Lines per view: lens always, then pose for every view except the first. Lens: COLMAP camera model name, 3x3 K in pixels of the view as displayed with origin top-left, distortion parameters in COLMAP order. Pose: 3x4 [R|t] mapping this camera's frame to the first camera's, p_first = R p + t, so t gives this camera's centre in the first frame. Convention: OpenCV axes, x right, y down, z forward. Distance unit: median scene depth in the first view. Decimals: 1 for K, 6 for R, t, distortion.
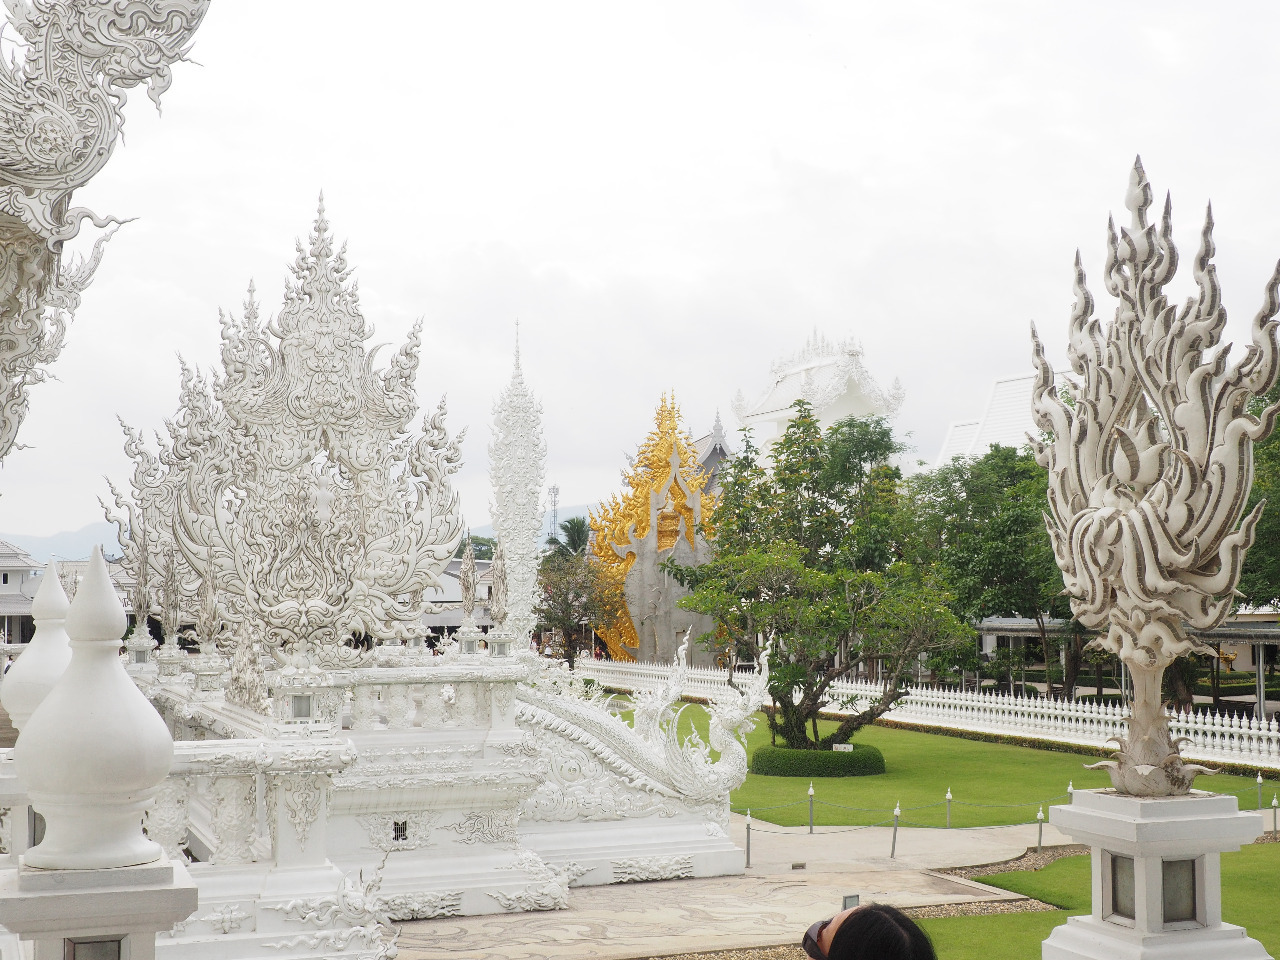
lens RADIAL K [[1640.0, 0, 578.3], [0, 1640.0, 446.3], [0, 0, 1]] dist [-0.019531, 0.000000]
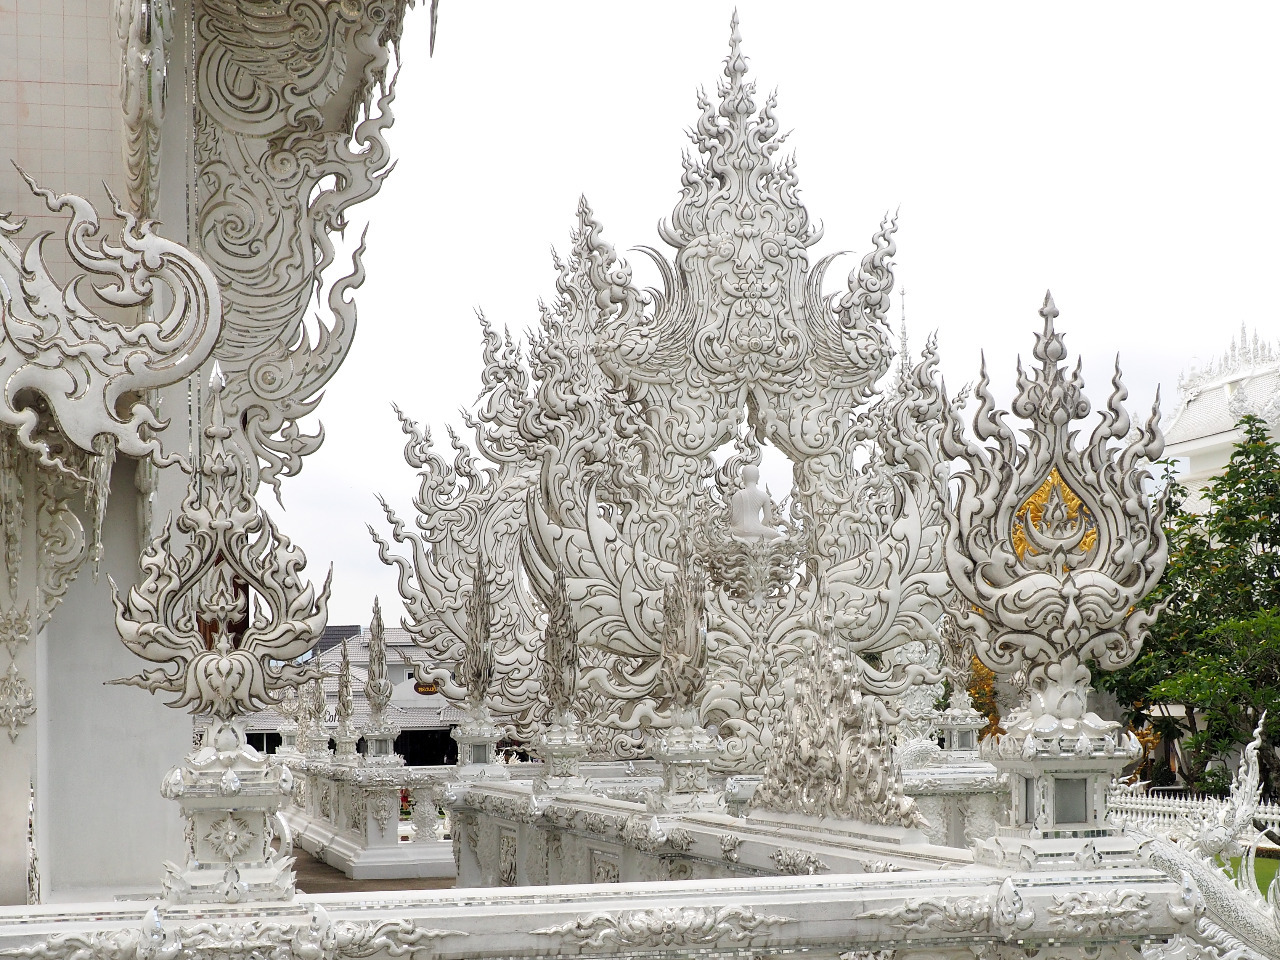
lens RADIAL K [[2373.0, 0, 641.5], [0, 2373.0, 481.5], [0, 0, 1]] dist [-0.021609, 0.000000]
pose [[0.987748, -0.024380, -0.154143, -0.057840], [0.025384, 0.999667, 0.004544, 0.019542], [0.153981, -0.008401, 0.988038, 0.099508]]
